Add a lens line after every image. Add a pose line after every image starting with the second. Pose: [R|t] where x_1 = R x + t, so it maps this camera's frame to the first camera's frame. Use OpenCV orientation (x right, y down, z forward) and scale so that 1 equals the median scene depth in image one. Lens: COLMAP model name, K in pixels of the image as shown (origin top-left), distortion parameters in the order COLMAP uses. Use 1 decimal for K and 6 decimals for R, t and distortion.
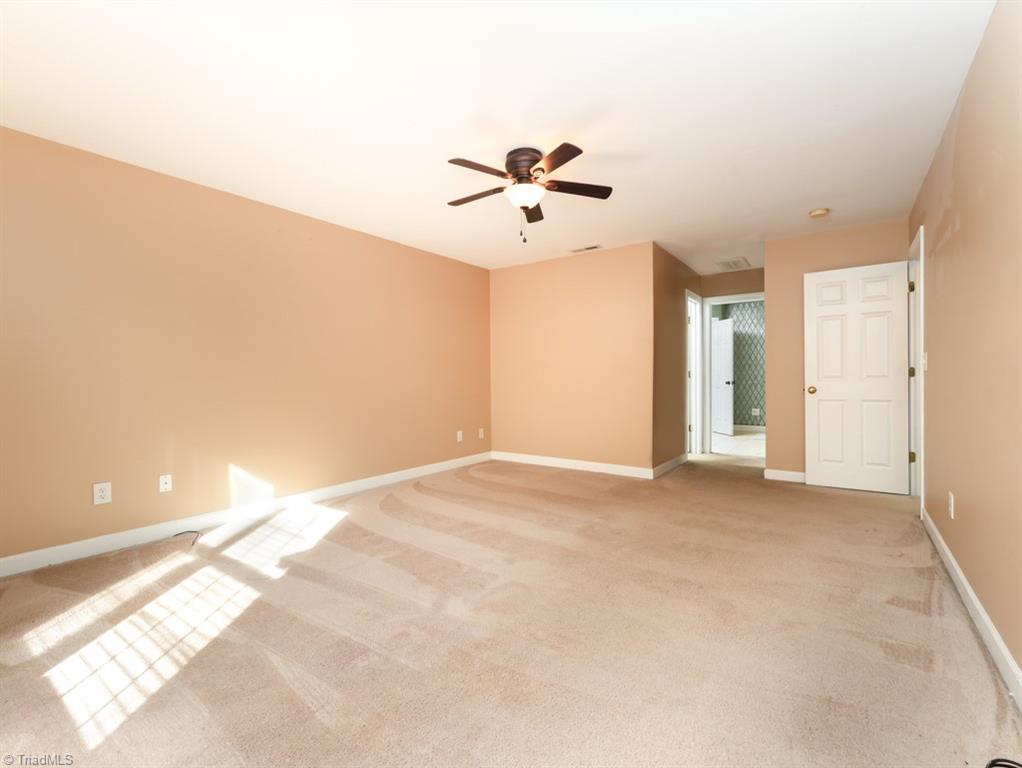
lens RADIAL K [[457.5, 0, 511.0], [0, 457.5, 384.0], [0, 0, 1]] dist [-0.000671, -0.000143]
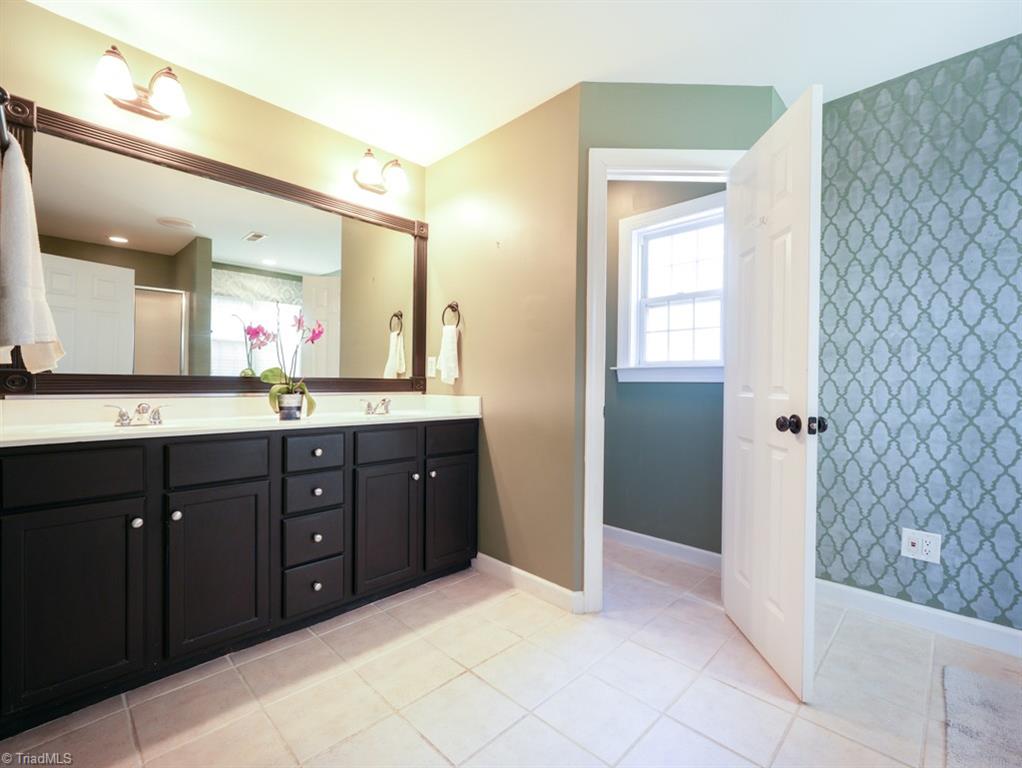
lens RADIAL K [[457.5, 0, 511.0], [0, 457.5, 384.0], [0, 0, 1]] dist [-0.000671, -0.000143]
pose [[0.989835, 0.015833, -0.141338, 0.356366], [-0.016250, 0.999866, -0.001796, -0.017562], [0.141291, 0.004075, 0.989960, 0.732620]]
